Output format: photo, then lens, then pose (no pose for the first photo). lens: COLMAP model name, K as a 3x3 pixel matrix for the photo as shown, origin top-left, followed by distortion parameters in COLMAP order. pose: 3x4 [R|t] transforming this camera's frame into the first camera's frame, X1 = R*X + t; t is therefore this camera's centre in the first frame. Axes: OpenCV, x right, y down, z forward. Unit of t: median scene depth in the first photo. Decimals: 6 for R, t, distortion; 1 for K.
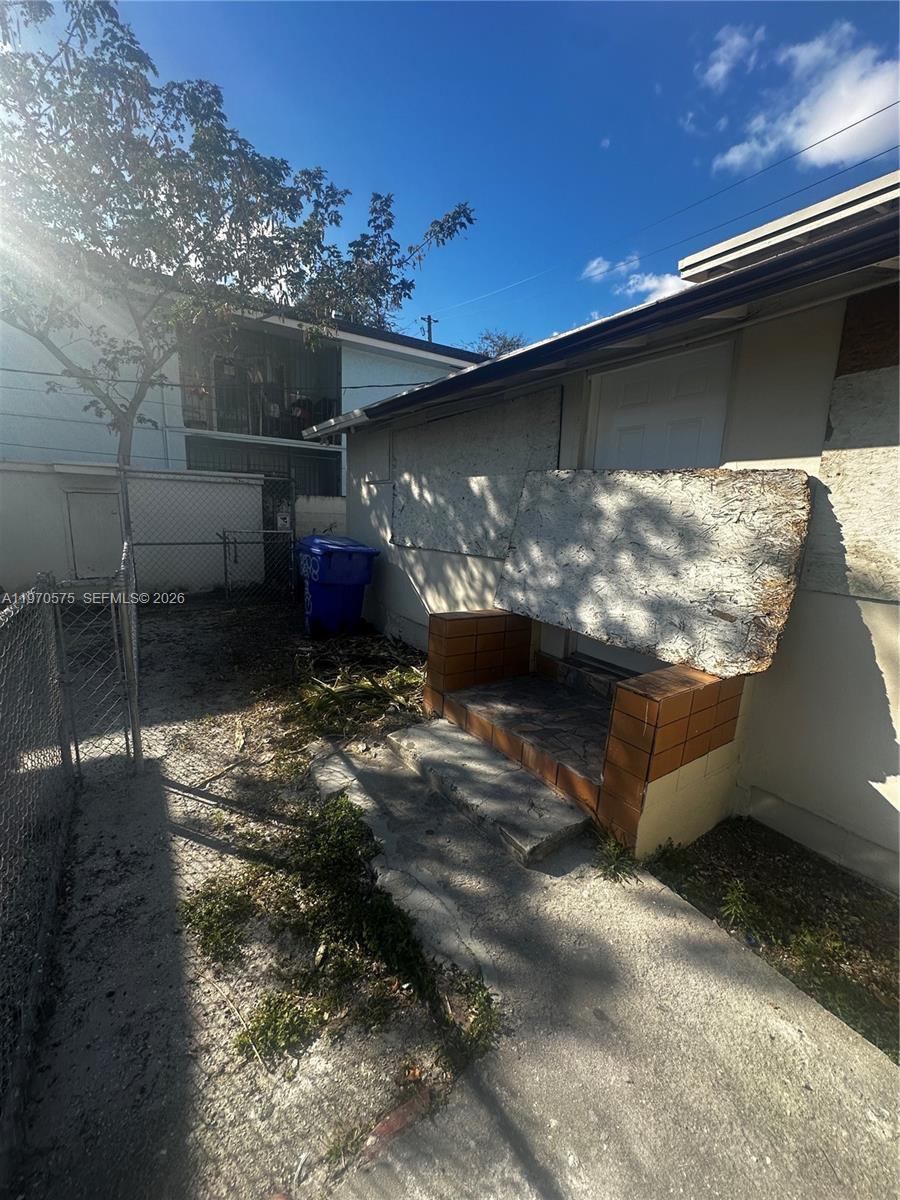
lens RADIAL K [[473.7, 0, 451.0], [0, 473.7, 601.8], [0, 0, 1]] dist [-0.010614, 0.001650]
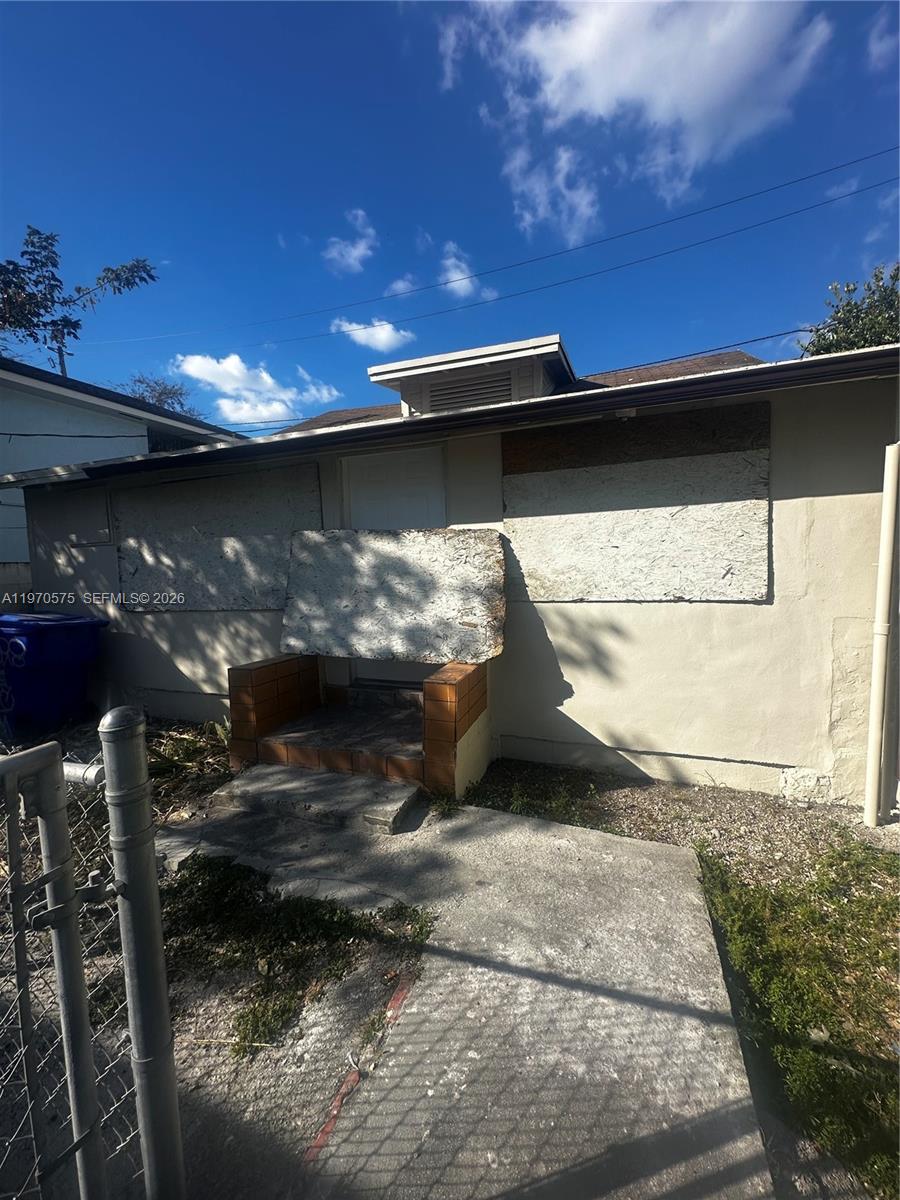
lens RADIAL K [[473.7, 0, 448.7], [0, 473.7, 607.3], [0, 0, 1]] dist [-0.010614, 0.001650]
pose [[0.803724, -0.118007, 0.583183, -0.325998], [0.170296, 0.984756, -0.035430, 0.015952], [-0.570112, 0.127790, 0.811568, -0.182870]]
